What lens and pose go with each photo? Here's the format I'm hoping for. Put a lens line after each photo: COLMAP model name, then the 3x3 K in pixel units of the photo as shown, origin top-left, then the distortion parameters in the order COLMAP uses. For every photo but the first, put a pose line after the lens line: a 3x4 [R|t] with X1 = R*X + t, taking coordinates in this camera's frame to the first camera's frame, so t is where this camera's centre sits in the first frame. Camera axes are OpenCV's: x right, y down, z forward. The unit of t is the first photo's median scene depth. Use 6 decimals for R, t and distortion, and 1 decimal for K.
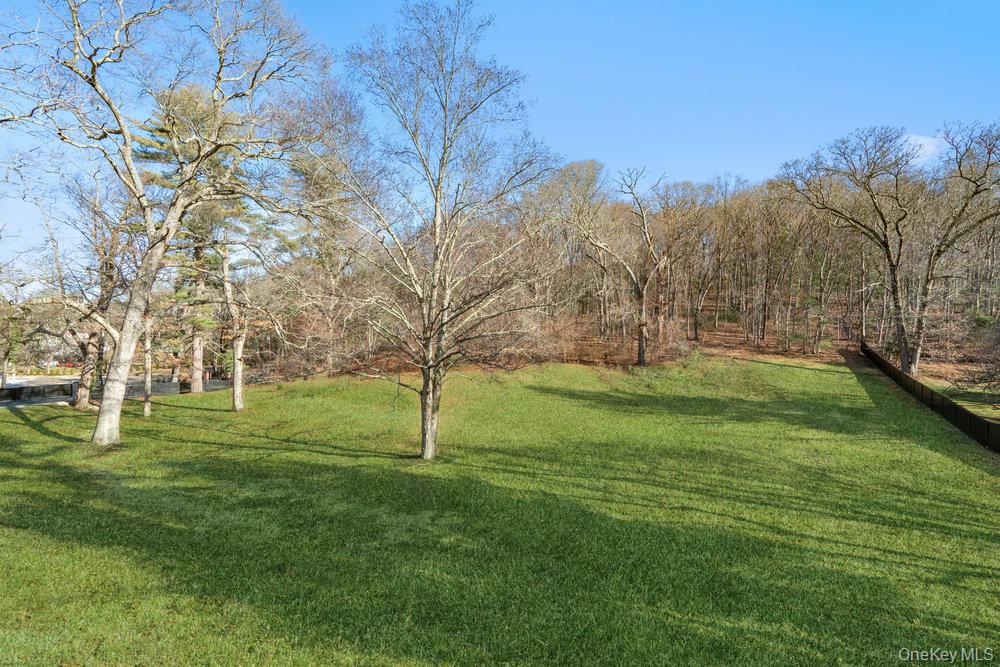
lens RADIAL K [[458.6, 0, 497.0], [0, 458.6, 336.0], [0, 0, 1]] dist [-0.003563, 0.002968]
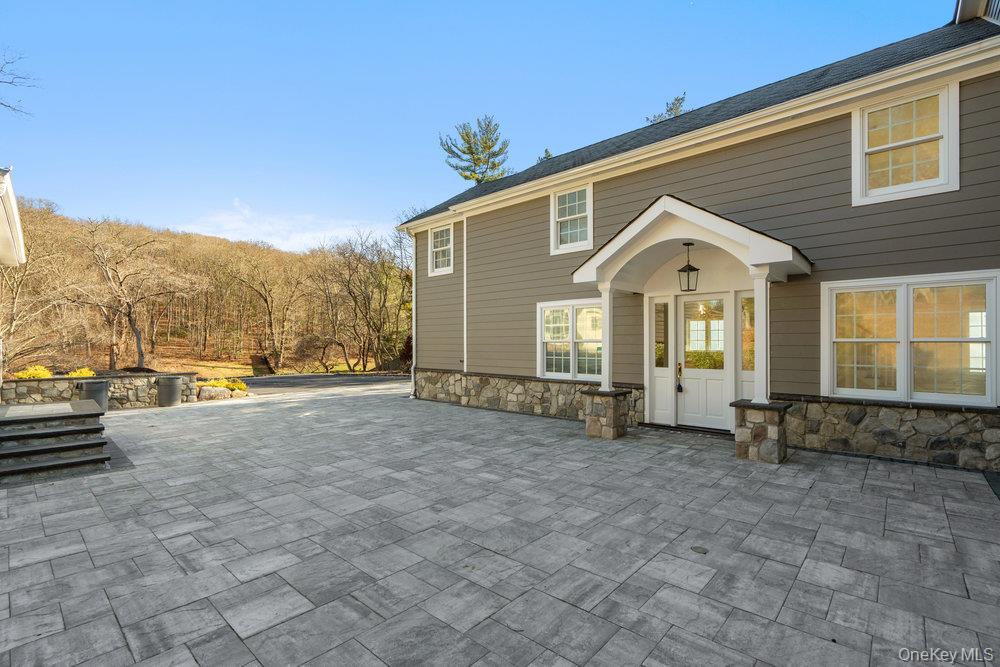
lens RADIAL K [[458.6, 0, 497.1], [0, 458.6, 337.9], [0, 0, 1]] dist [-0.003563, 0.002968]
pose [[0.474344, -0.006365, 0.880317, -0.373967], [0.014343, 0.999897, -0.000499, -0.027293], [-0.880223, 0.012863, 0.474386, -0.736825]]
